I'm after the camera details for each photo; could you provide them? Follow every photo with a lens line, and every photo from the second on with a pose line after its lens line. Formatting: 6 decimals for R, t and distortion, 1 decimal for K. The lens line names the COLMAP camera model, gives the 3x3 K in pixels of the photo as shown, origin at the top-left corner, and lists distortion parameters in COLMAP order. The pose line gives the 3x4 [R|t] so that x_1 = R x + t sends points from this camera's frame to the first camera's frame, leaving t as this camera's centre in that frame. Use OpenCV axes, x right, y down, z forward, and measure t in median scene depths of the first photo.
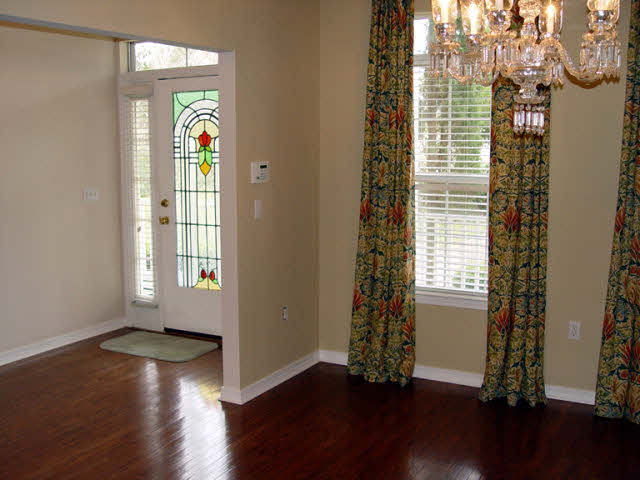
lens RADIAL K [[752.6, 0, 320.7], [0, 752.6, 242.7], [0, 0, 1]] dist [-0.127071, 0.000000]
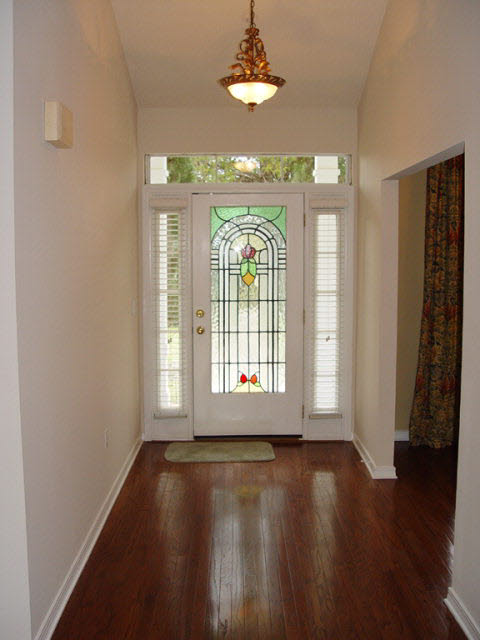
lens RADIAL K [[752.6, 0, 238.7], [0, 752.6, 319.6], [0, 0, 1]] dist [-0.127071, 0.000000]
pose [[0.867821, -0.041026, 0.495180, -0.702151], [0.067196, 0.997120, -0.035152, -0.004729], [-0.492312, 0.063780, 0.868079, 0.078981]]
